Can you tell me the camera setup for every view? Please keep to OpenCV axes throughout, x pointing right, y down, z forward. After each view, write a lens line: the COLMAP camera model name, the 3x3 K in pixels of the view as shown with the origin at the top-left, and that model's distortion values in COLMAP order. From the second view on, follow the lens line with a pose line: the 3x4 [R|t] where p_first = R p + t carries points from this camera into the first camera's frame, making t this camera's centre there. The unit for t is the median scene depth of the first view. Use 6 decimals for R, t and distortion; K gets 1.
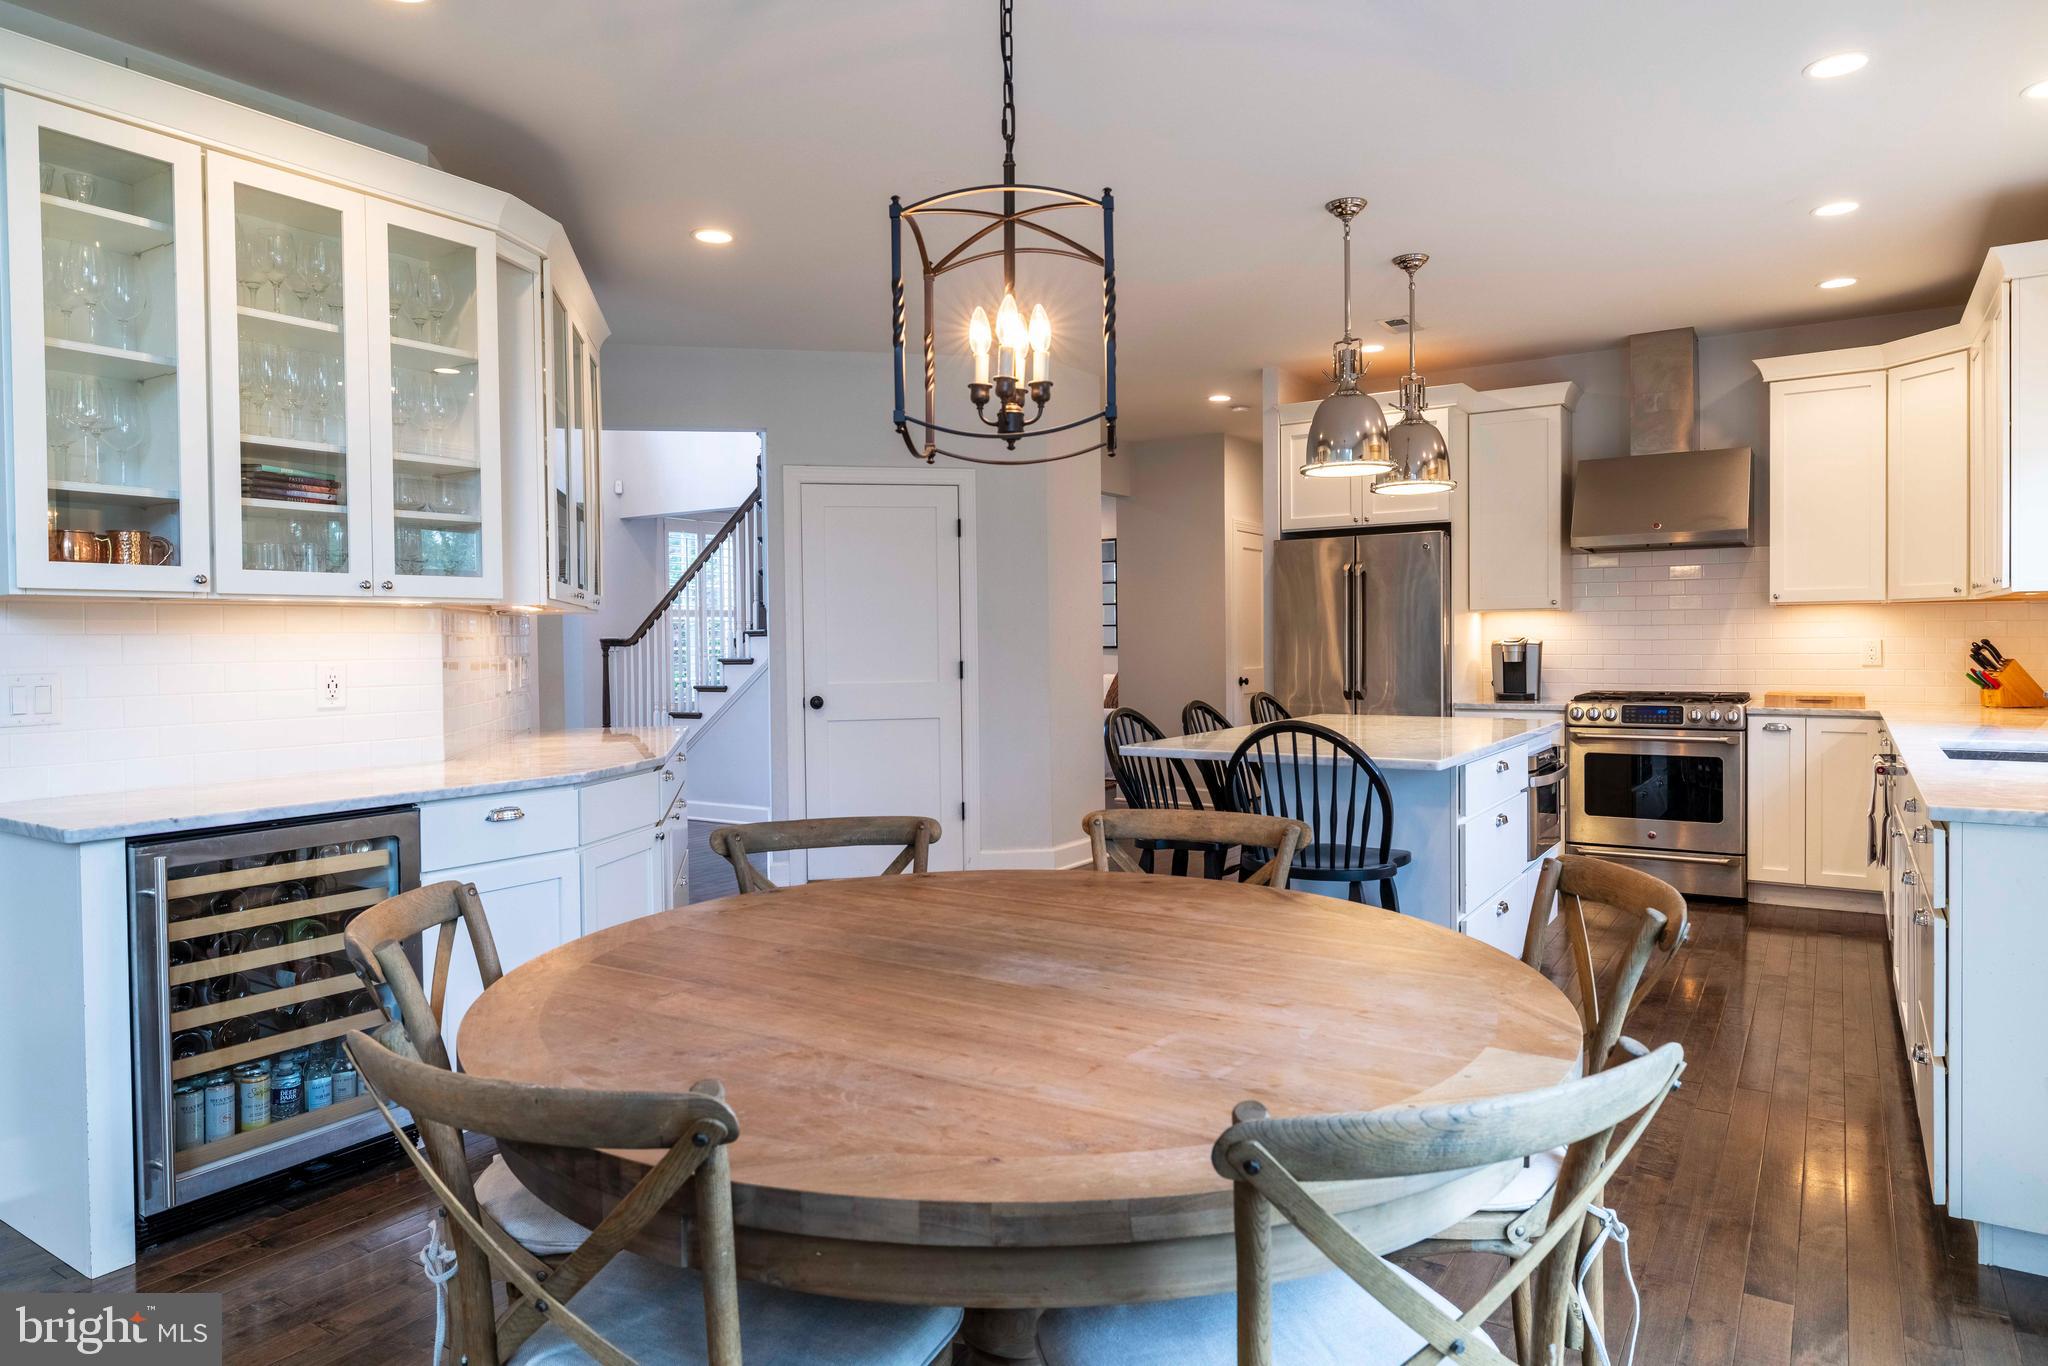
lens RADIAL K [[1232.8, 0, 1042.8], [0, 1232.8, 664.4], [0, 0, 1]] dist [0.002125, -0.001727]
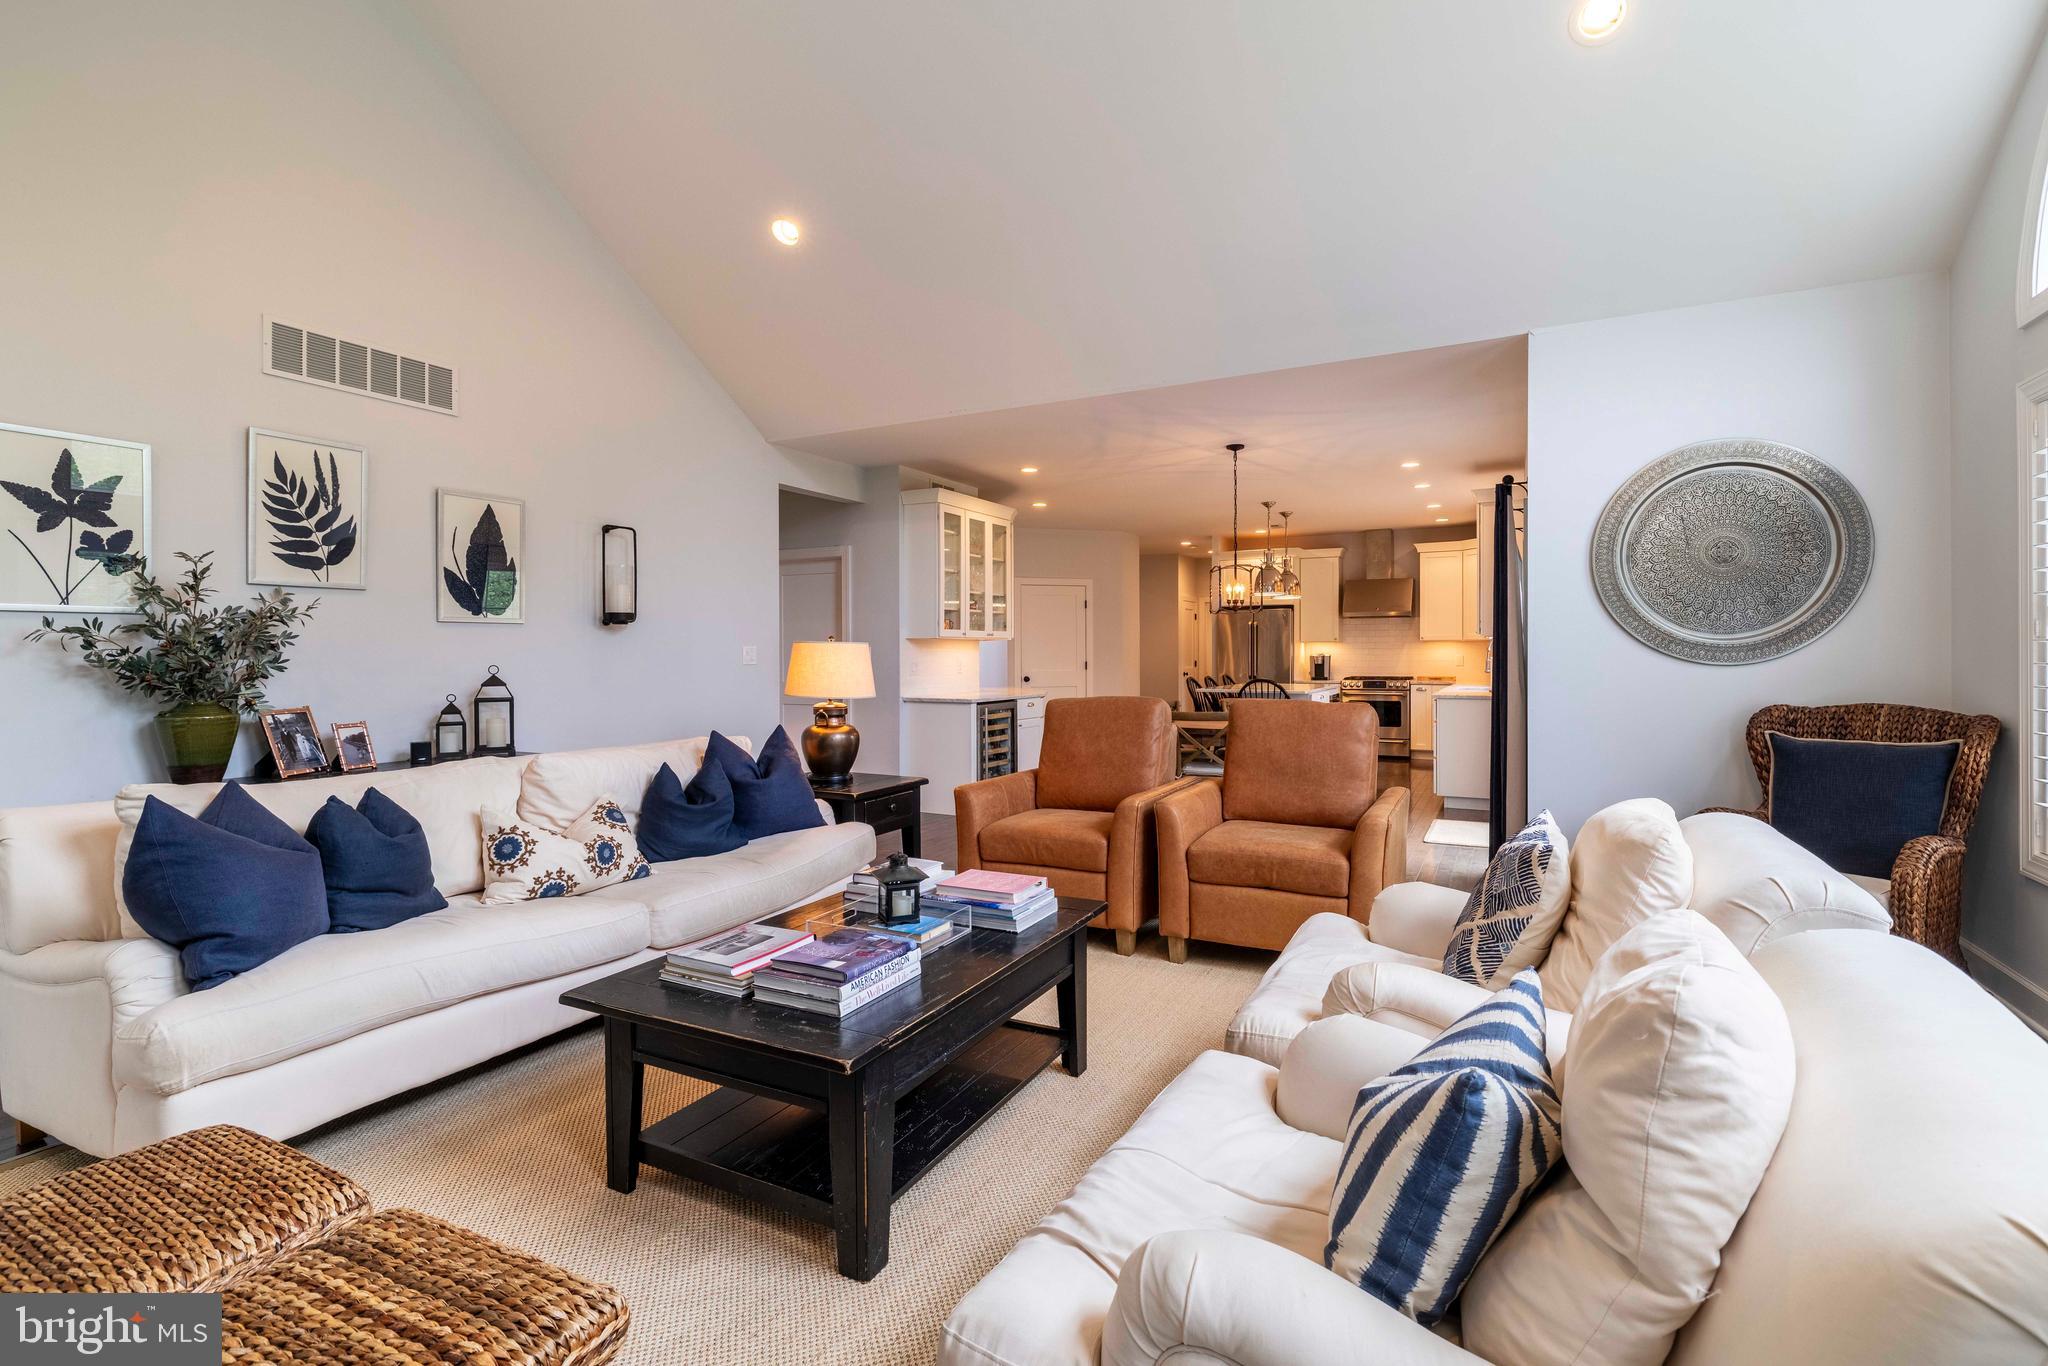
lens RADIAL K [[964.7, 0, 1021.6], [0, 964.7, 661.7], [0, 0, 1]] dist [0.005896, -0.000069]
pose [[0.995935, 0.006811, 0.089815, -0.391766], [-0.005711, 0.999906, -0.012498, 0.022562], [-0.089891, 0.011934, 0.995880, -0.880650]]
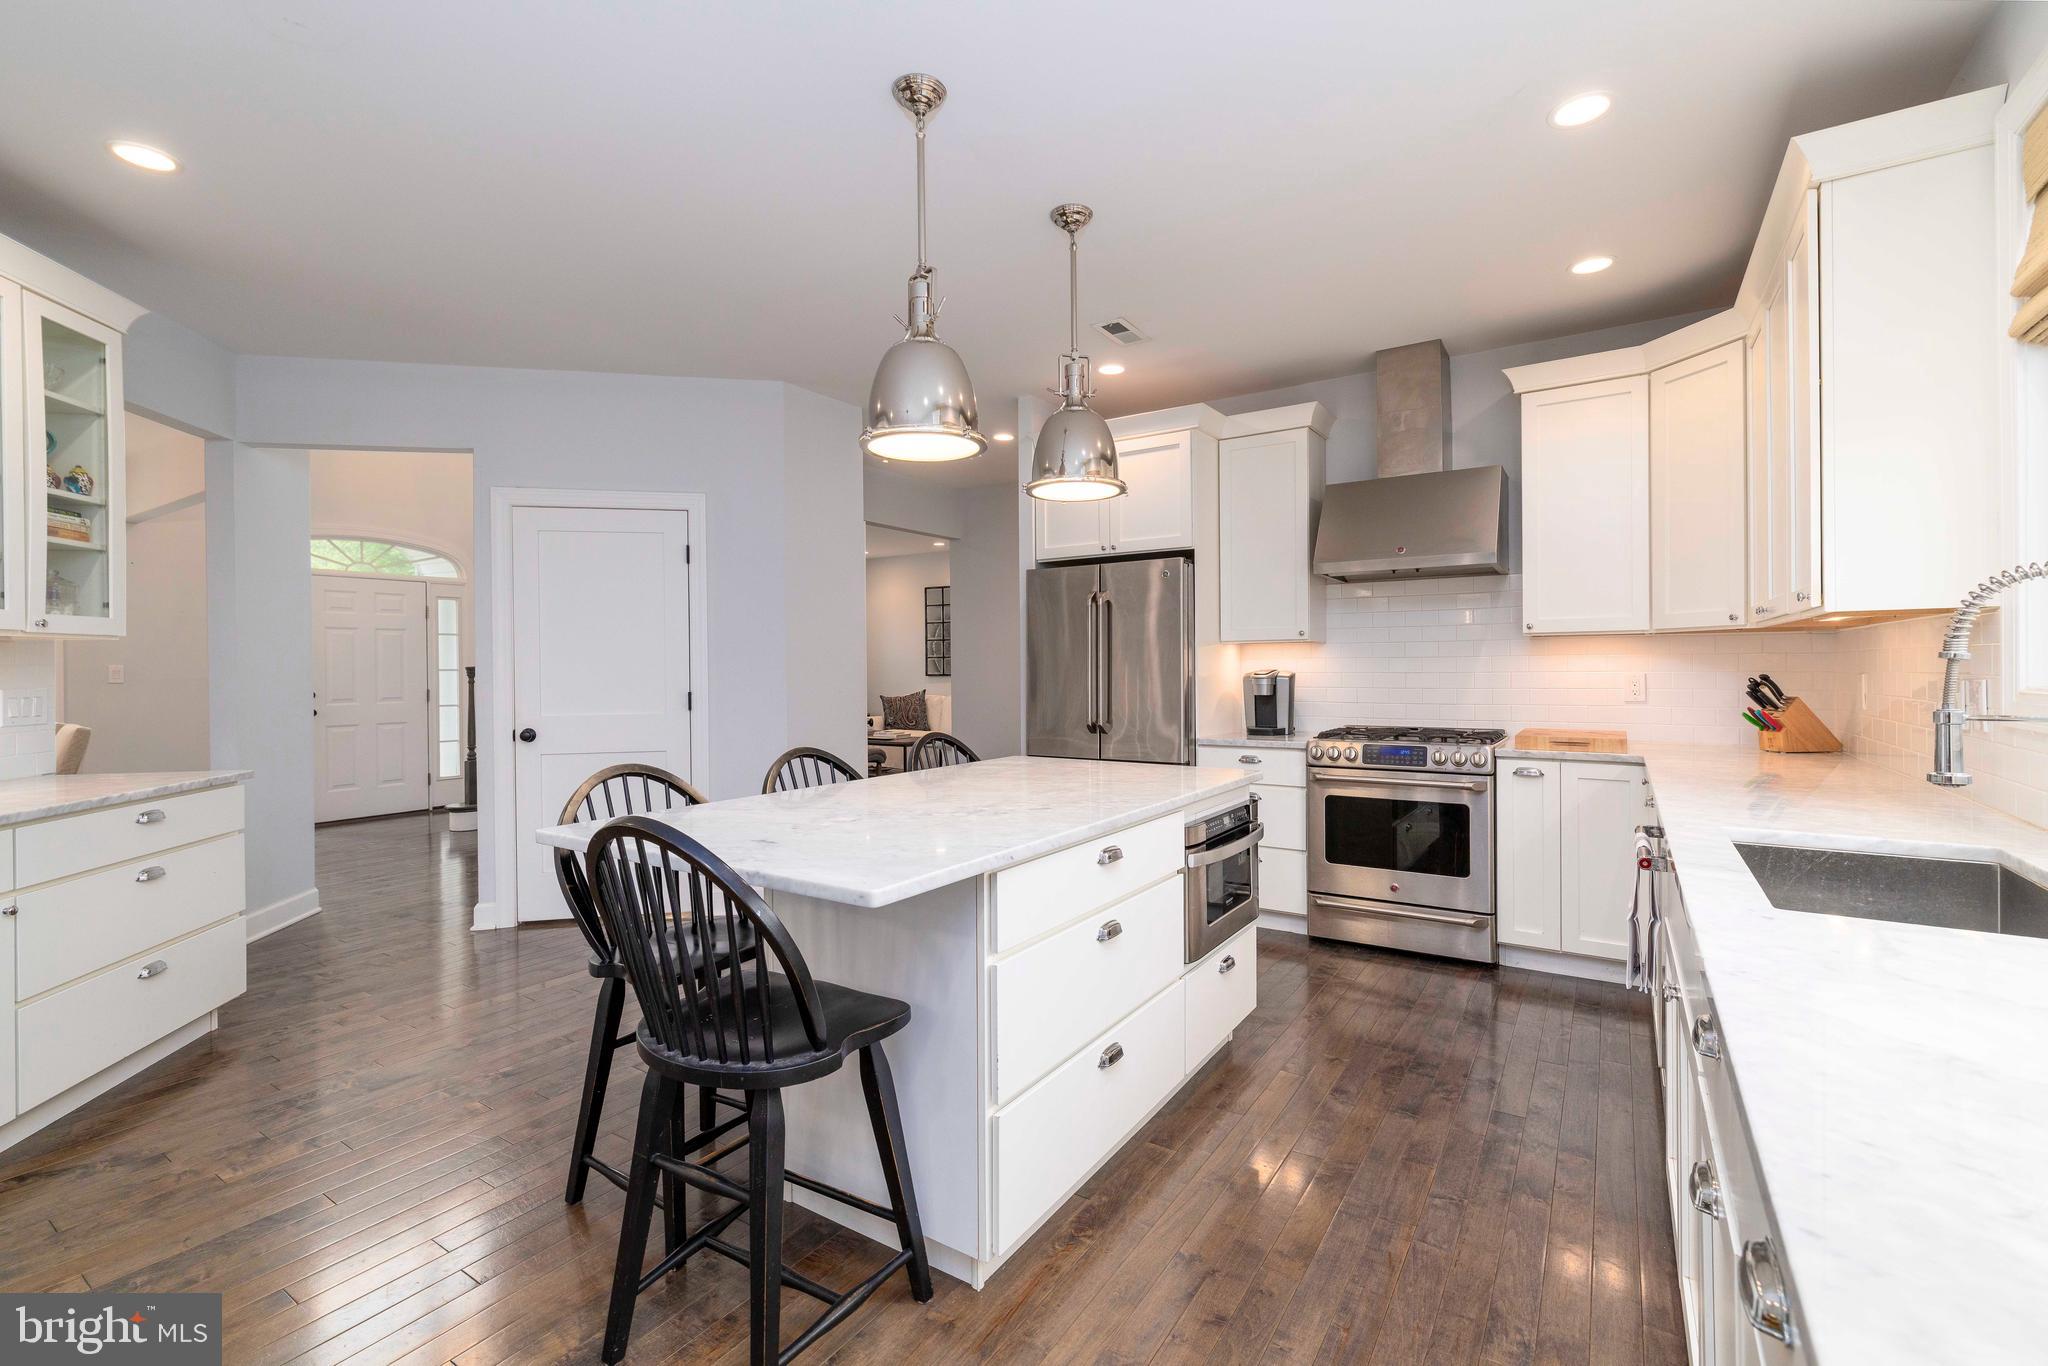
lens RADIAL K [[905.8, 0, 1028.2], [0, 905.8, 671.9], [0, 0, 1]] dist [0.001977, 0.000226]
pose [[0.999995, 0.003077, -0.001114, 0.223945], [-0.003095, 0.999868, -0.015941, -0.009586], [0.001065, 0.015945, 0.999872, 0.328559]]
